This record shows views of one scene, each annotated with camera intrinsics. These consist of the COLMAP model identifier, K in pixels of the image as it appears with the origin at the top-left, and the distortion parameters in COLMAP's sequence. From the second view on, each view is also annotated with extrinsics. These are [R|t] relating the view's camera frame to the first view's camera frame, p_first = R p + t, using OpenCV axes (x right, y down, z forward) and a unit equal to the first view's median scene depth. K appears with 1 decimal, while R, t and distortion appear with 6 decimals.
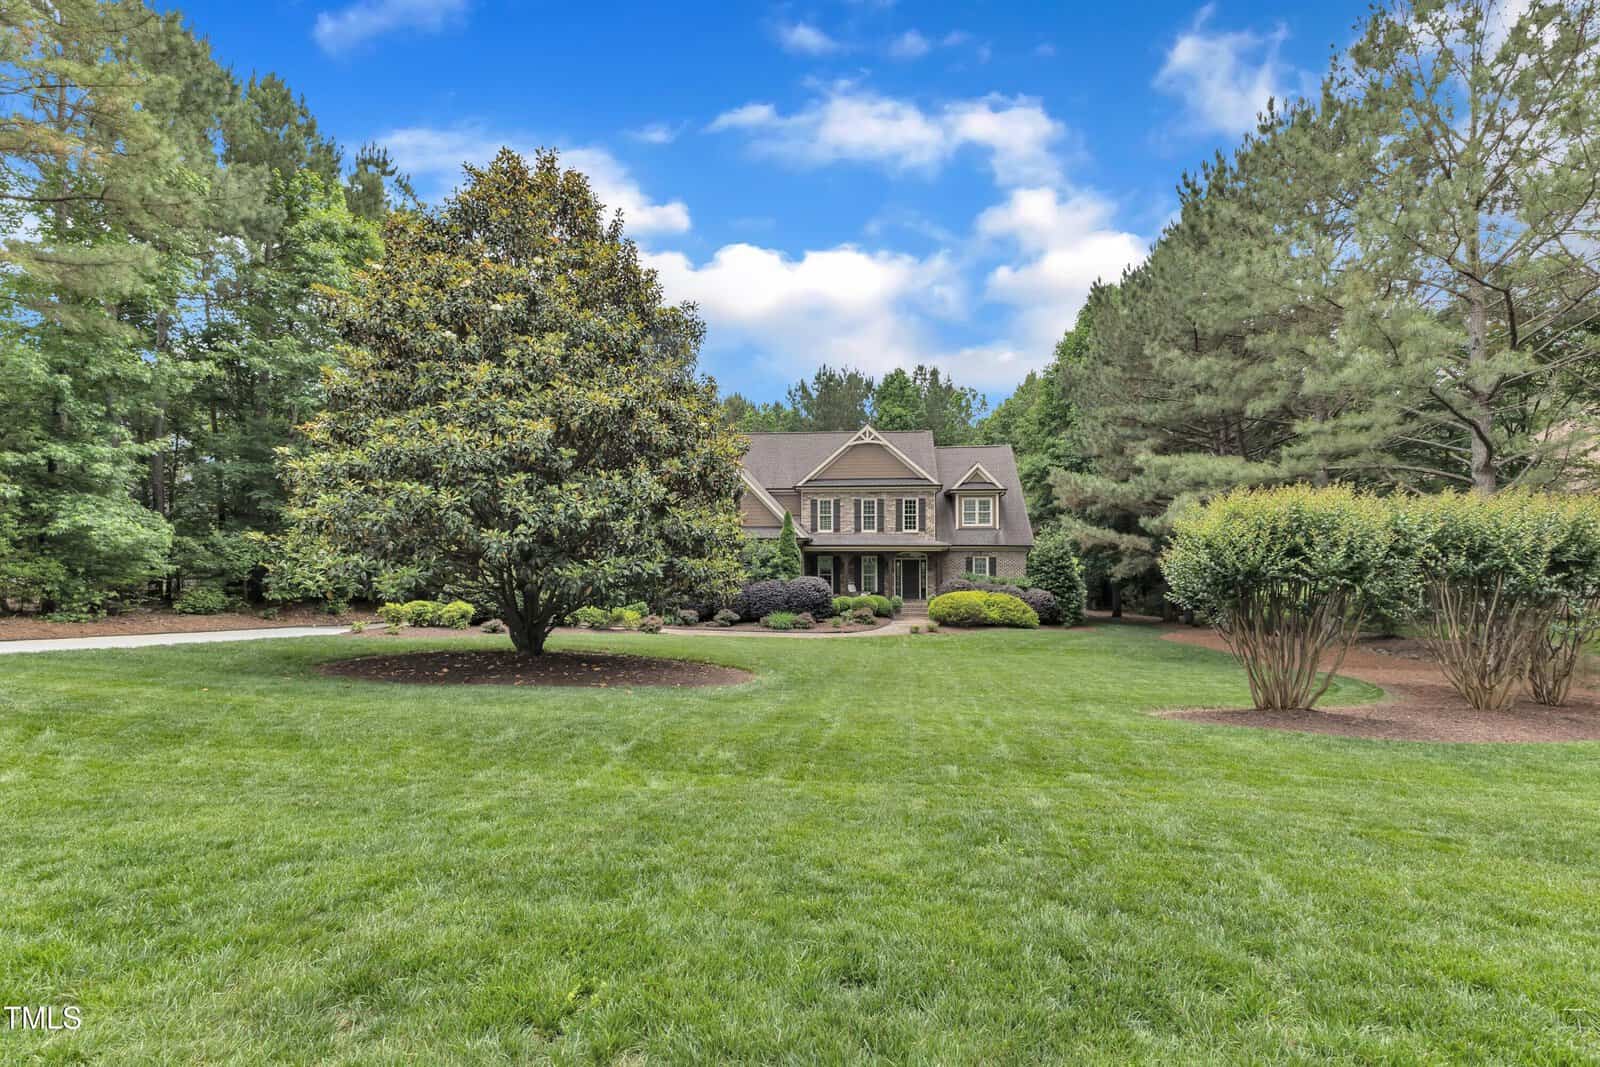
lens RADIAL K [[703.4, 0, 793.4], [0, 703.4, 519.0], [0, 0, 1]] dist [0.010622, 0.000434]
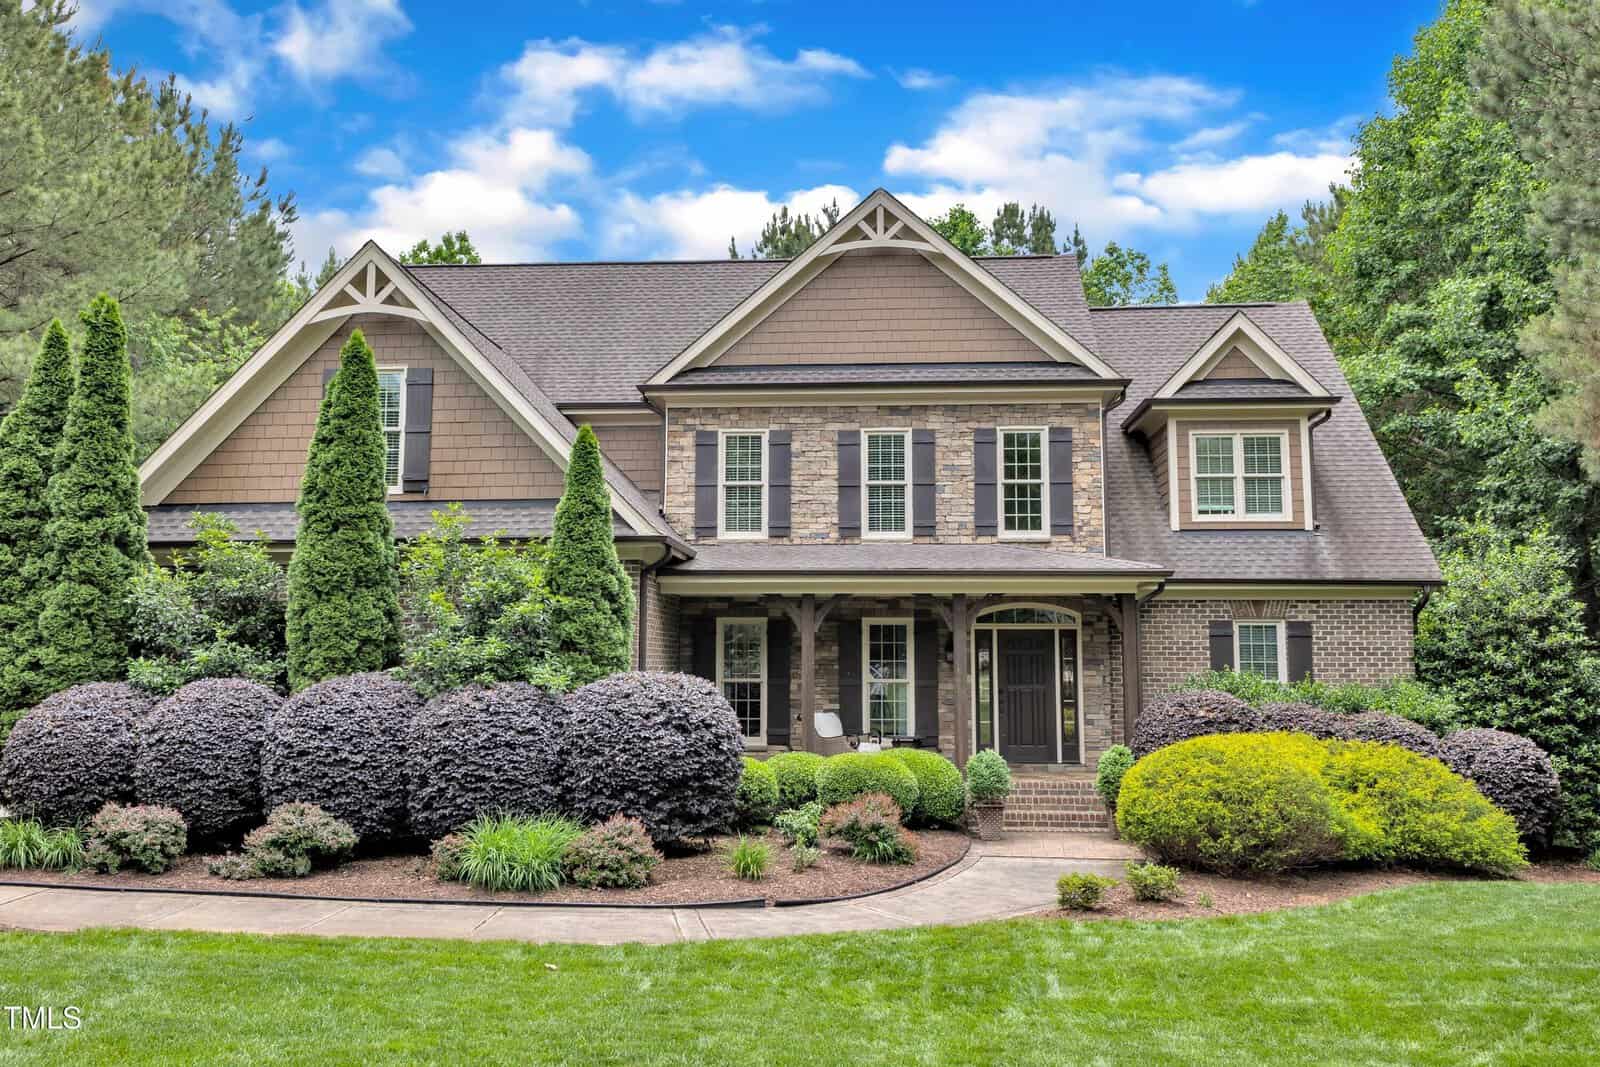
lens RADIAL K [[1084.4, 0, 805.7], [0, 1084.4, 535.5], [0, 0, 1]] dist [0.015702, -0.004098]
pose [[0.999592, 0.008086, 0.027400, 0.061092], [-0.005320, 0.995019, -0.099542, 0.065105], [-0.028068, 0.099355, 0.994656, 0.547022]]
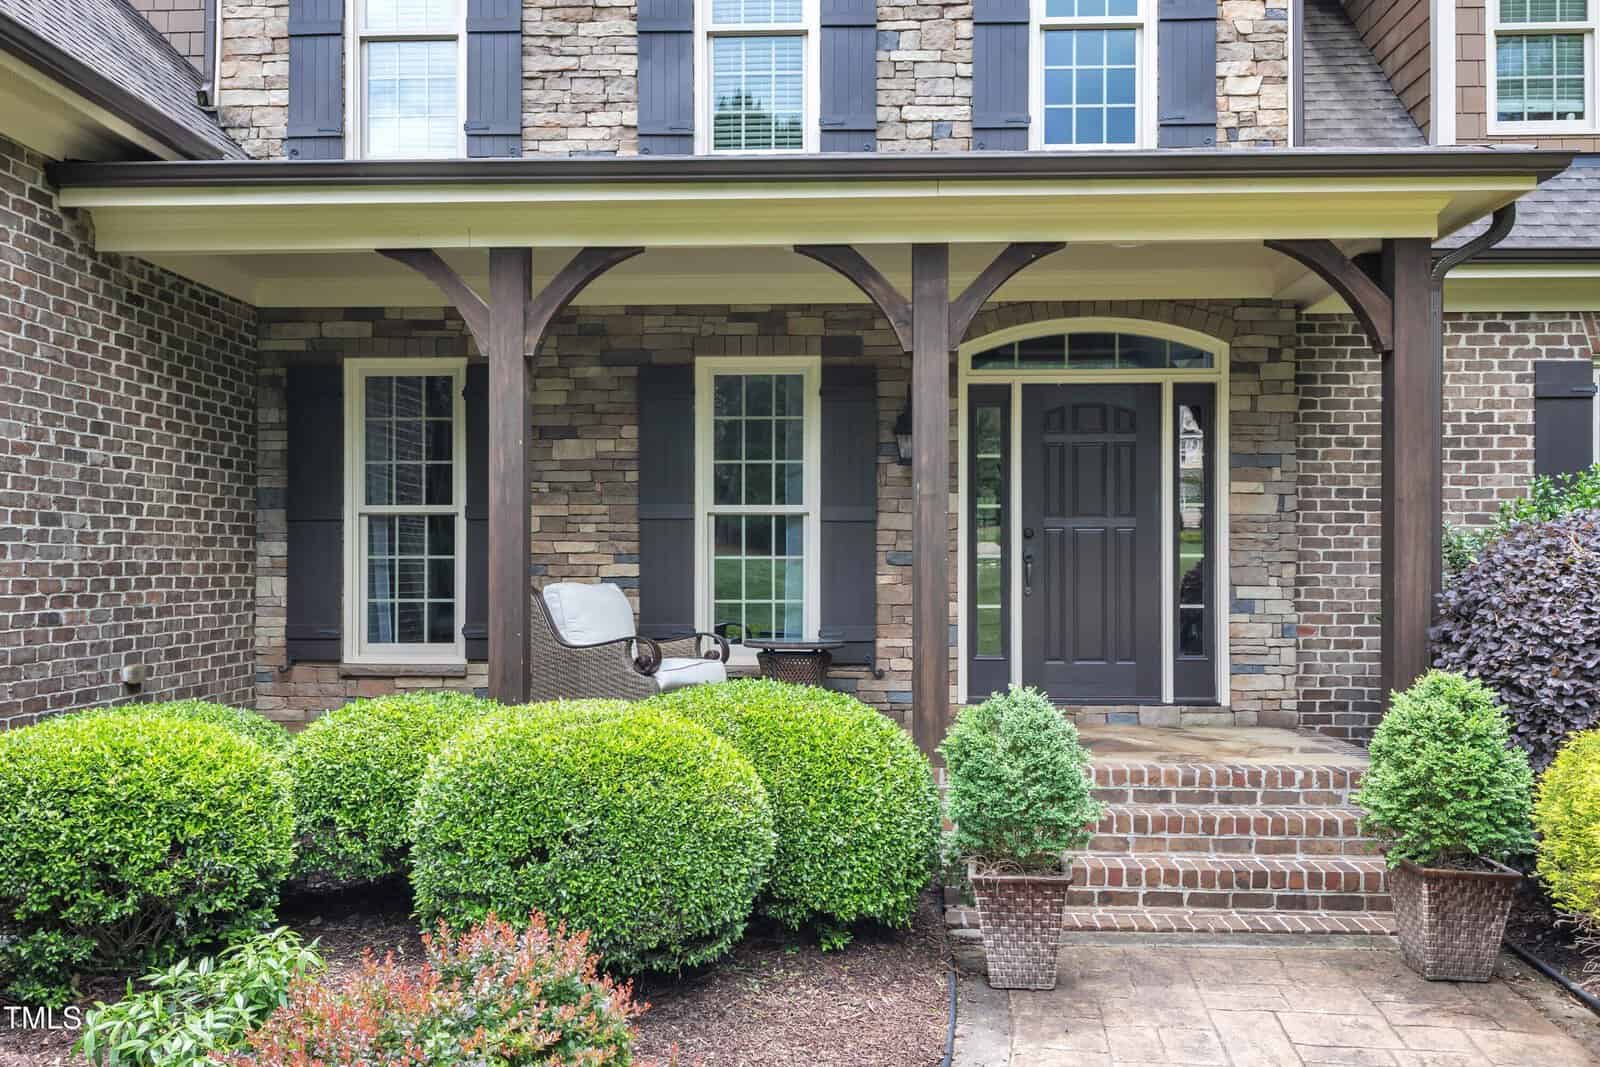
lens RADIAL K [[1084.4, 0, 799.3], [0, 1084.4, 545.0], [0, 0, 1]] dist [0.015702, -0.004098]
pose [[0.999059, 0.003835, 0.043212, 0.108935], [-0.003904, 0.999991, 0.001519, 0.086762], [-0.043206, -0.001687, 0.999065, 0.822792]]
